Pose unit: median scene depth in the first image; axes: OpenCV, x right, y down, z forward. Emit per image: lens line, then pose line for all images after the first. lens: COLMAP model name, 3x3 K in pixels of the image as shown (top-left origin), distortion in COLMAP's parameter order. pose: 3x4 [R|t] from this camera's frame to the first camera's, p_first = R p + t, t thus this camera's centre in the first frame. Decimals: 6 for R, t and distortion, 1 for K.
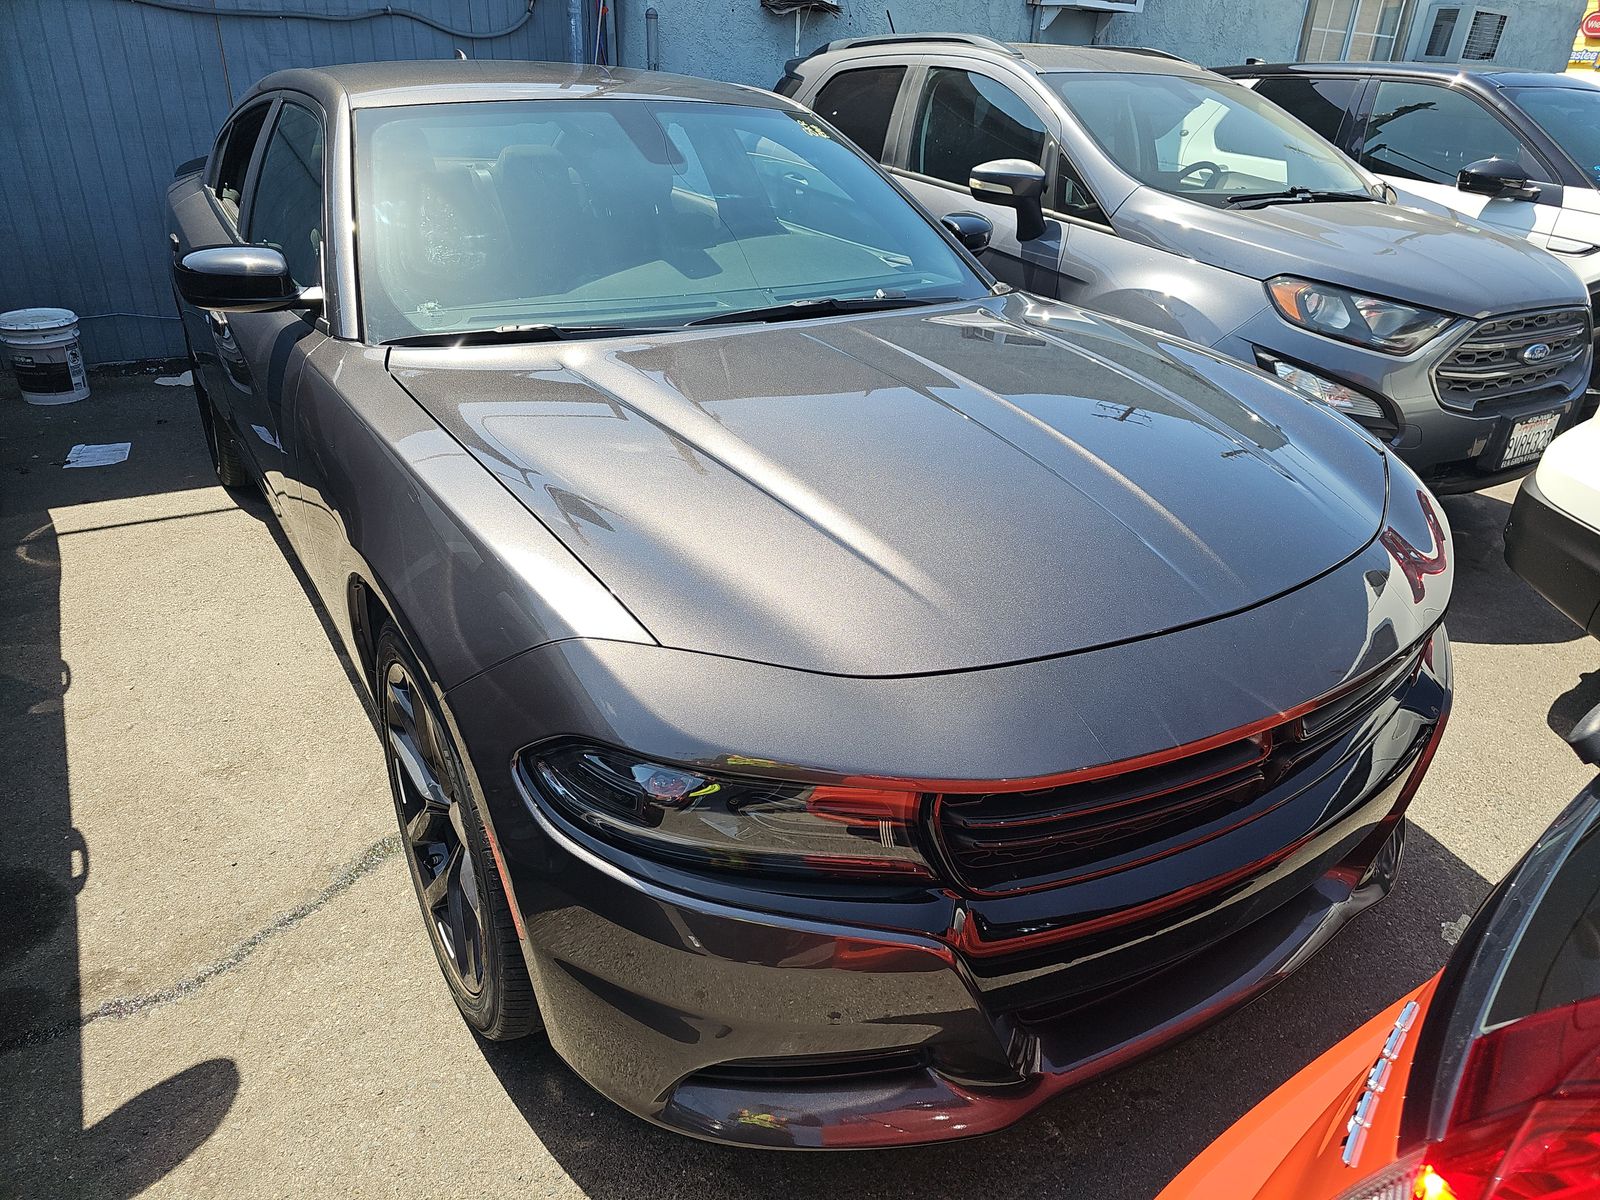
lens RADIAL K [[1065.1, 0, 851.4], [0, 1065.1, 603.6], [0, 0, 1]] dist [0.046073, -0.043036]
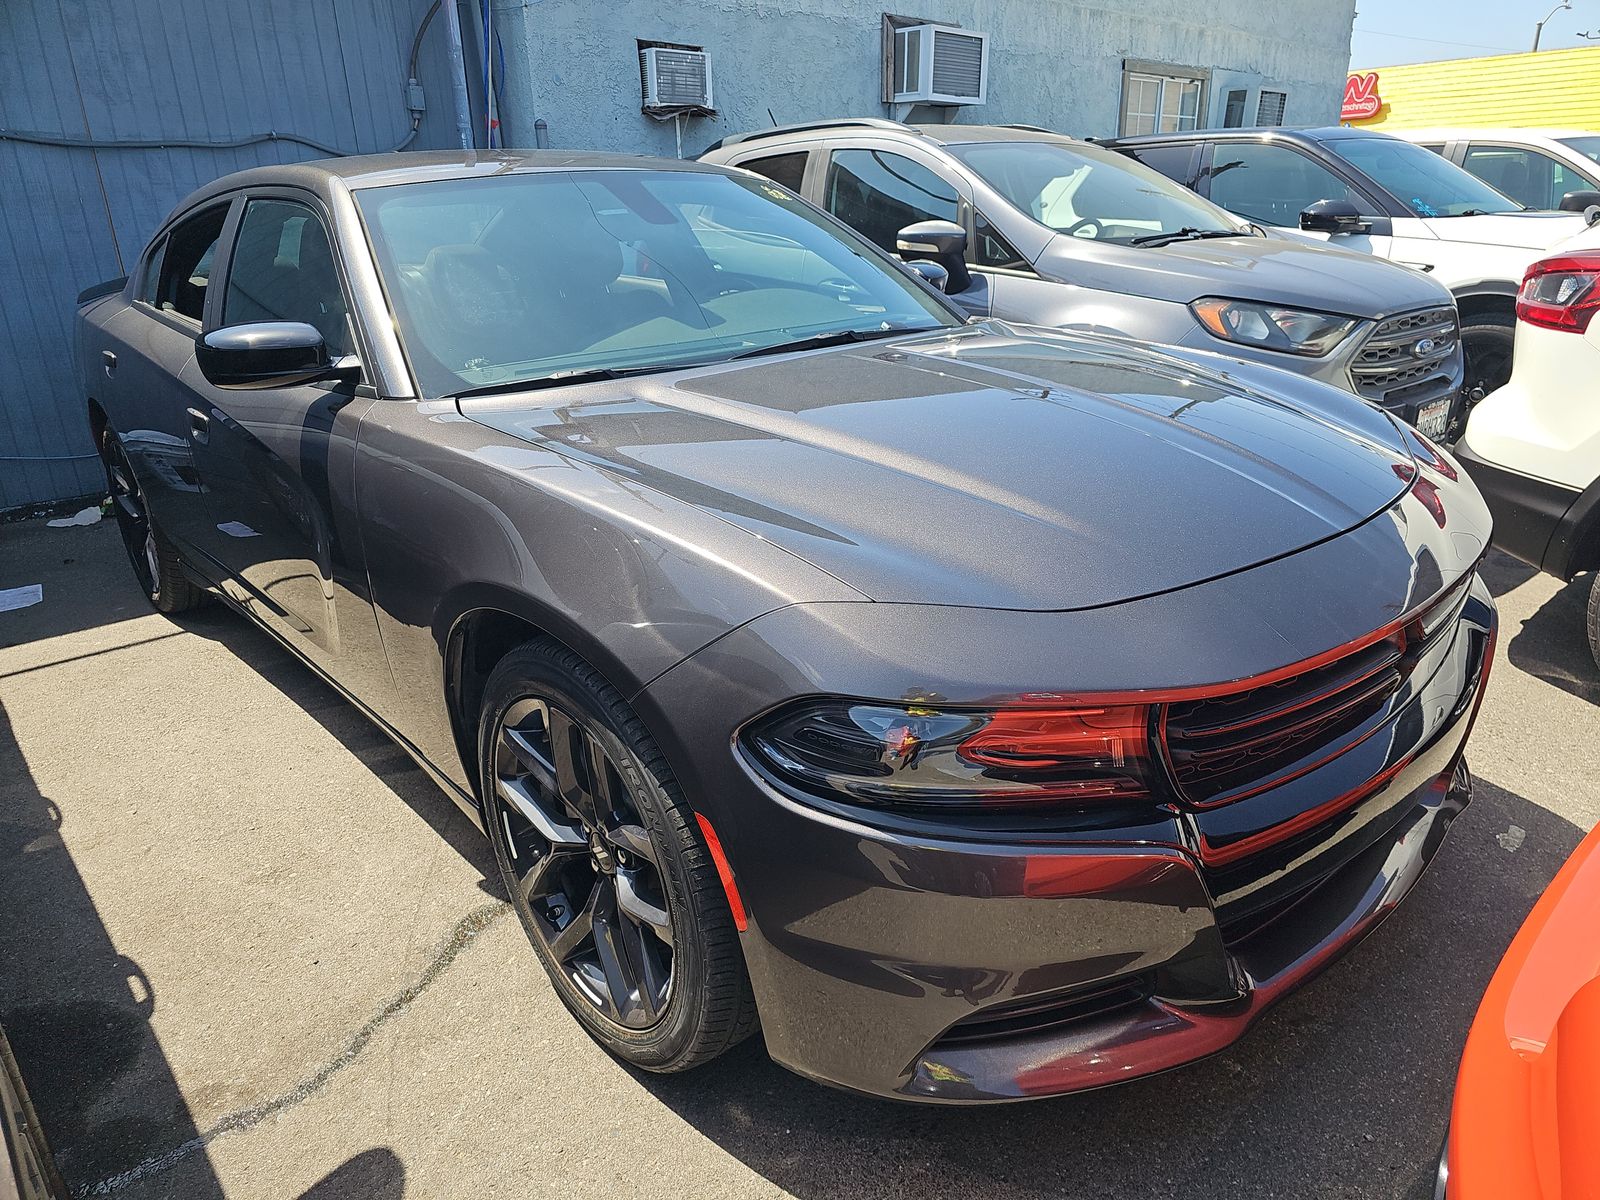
lens RADIAL K [[1065.1, 0, 851.4], [0, 1065.1, 603.6], [0, 0, 1]] dist [0.046073, -0.043036]
pose [[0.983732, -0.118768, 0.134778, -0.139038], [0.131127, 0.987555, -0.086837, 0.052116], [-0.122787, 0.103097, 0.987063, -0.005820]]
